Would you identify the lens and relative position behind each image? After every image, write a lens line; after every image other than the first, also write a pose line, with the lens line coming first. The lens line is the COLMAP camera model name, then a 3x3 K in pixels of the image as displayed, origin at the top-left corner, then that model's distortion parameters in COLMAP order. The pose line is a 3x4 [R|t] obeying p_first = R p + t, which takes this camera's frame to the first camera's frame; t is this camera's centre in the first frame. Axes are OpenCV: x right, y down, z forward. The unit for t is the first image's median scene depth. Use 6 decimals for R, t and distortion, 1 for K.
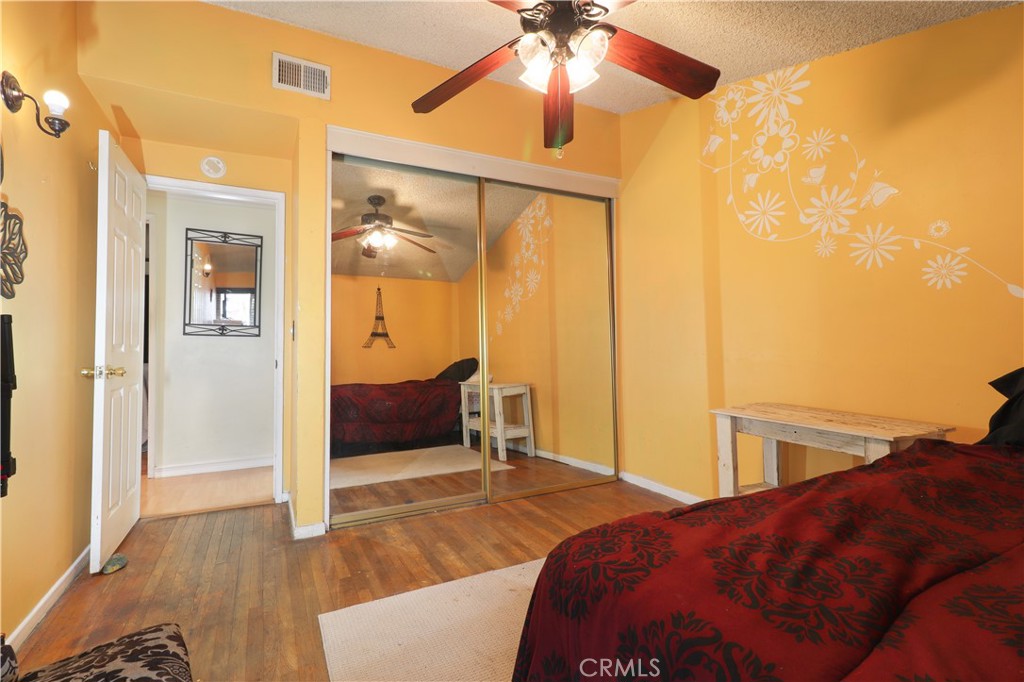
lens RADIAL K [[476.9, 0, 503.7], [0, 476.9, 334.1], [0, 0, 1]] dist [0.005615, 0.000427]
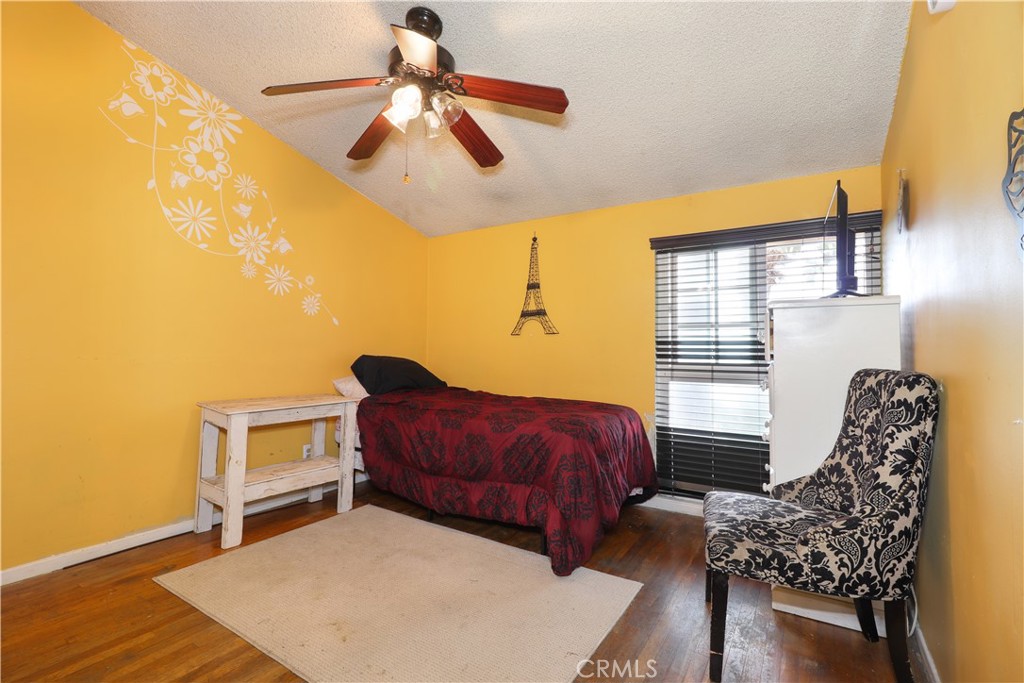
lens RADIAL K [[476.9, 0, 503.7], [0, 476.9, 334.6], [0, 0, 1]] dist [0.005615, 0.000427]
pose [[-0.504586, 0.027957, 0.862909, -0.700835], [-0.020872, 0.998788, -0.044564, 0.027529], [-0.863109, -0.040498, -0.503391, 0.976317]]
